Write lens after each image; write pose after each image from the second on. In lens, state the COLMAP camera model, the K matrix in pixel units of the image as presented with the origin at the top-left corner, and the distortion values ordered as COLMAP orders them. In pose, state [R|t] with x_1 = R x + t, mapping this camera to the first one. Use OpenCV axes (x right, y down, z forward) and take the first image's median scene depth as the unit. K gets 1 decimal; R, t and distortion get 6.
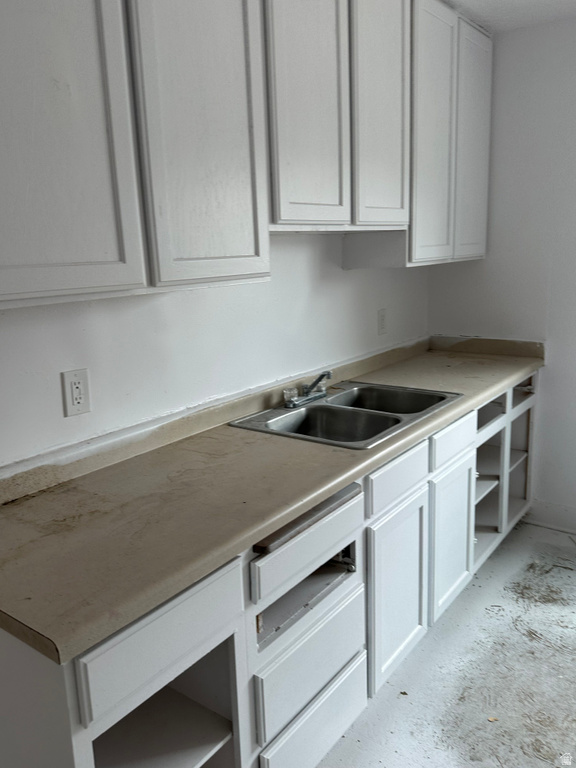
lens RADIAL K [[620.7, 0, 288.0], [0, 620.7, 384.0], [0, 0, 1]] dist [0.059106, -0.064555]
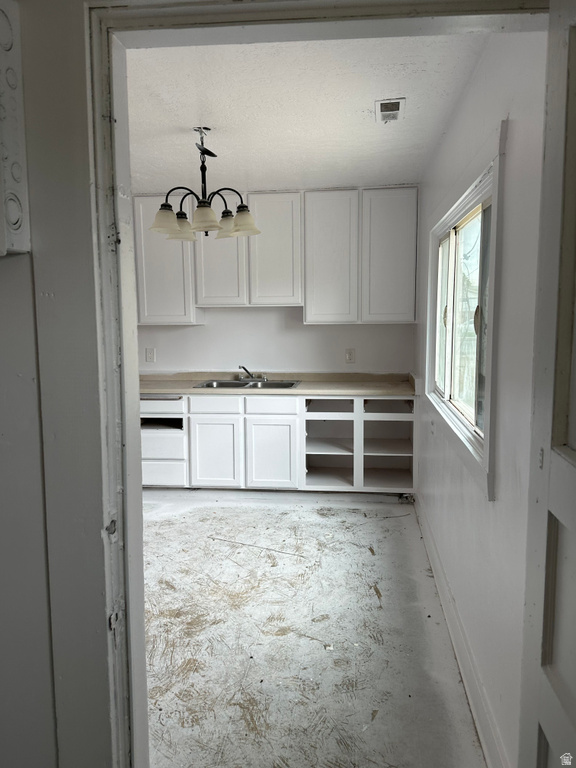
lens RADIAL K [[617.6, 0, 308.5], [0, 617.6, 382.5], [0, 0, 1]] dist [0.067194, -0.001227]
pose [[0.526407, 0.131274, -0.840037, 1.775759], [-0.199943, 0.979414, 0.027761, -0.057721], [0.826389, 0.153346, 0.541818, -0.030093]]
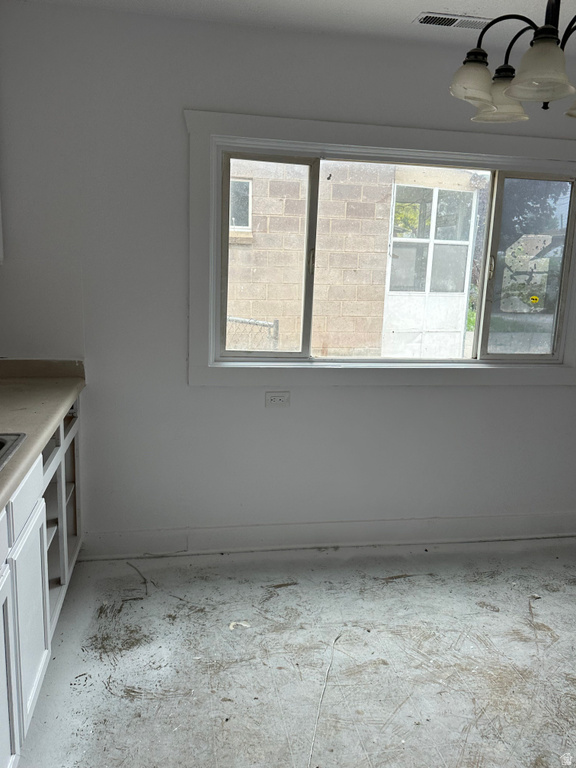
lens RADIAL K [[620.7, 0, 288.0], [0, 620.7, 384.0], [0, 0, 1]] dist [0.059106, -0.064555]
pose [[0.679537, -0.090231, 0.728071, -0.058174], [0.101336, 0.994439, 0.028661, -0.032135], [-0.726609, 0.054304, 0.684902, 0.189931]]
